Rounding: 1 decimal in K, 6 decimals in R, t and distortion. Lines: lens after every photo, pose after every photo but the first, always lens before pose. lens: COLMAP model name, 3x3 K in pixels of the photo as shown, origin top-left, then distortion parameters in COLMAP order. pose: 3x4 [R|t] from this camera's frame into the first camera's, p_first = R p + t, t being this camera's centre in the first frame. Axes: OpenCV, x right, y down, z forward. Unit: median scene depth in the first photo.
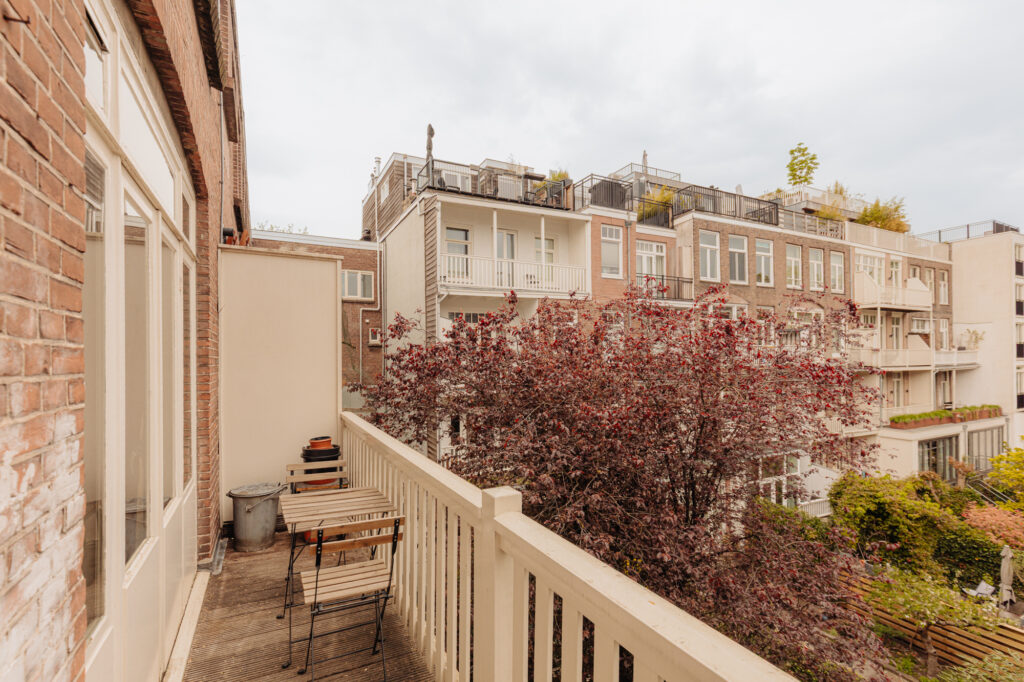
lens RADIAL K [[482.0, 0, 511.9], [0, 482.0, 370.7], [0, 0, 1]] dist [0.000871, -0.000189]
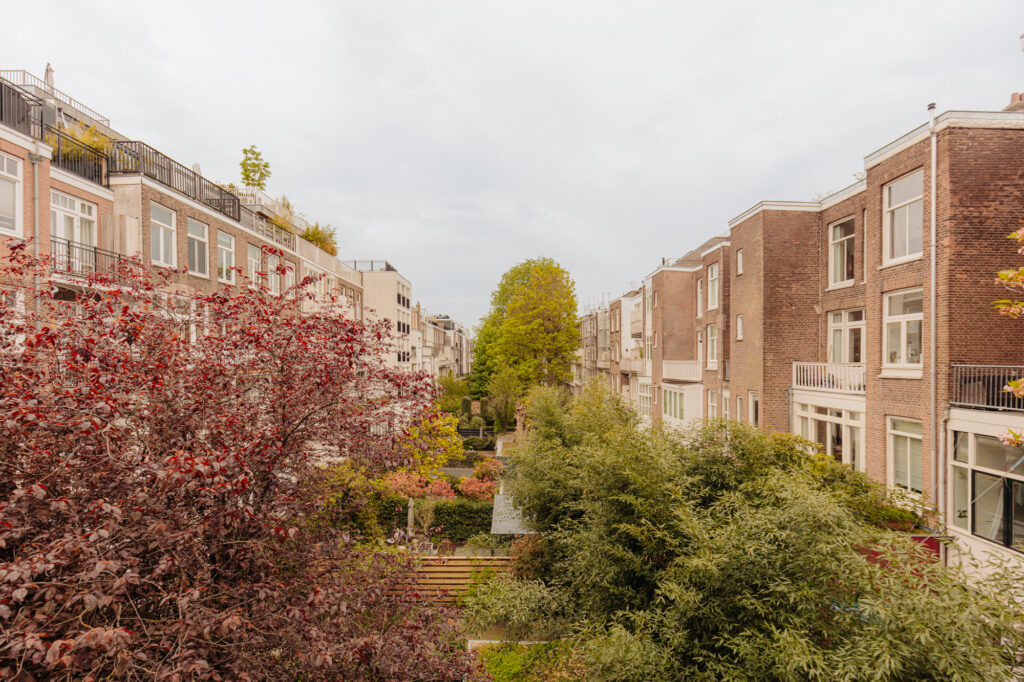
lens RADIAL K [[469.7, 0, 512.6], [0, 469.7, 368.4], [0, 0, 1]] dist [0.000160, 0.000288]
pose [[0.453356, -0.003532, 0.891323, -0.035231], [0.007647, 0.999971, 0.000073, -0.006798], [-0.891297, 0.006782, 0.453370, 0.099421]]
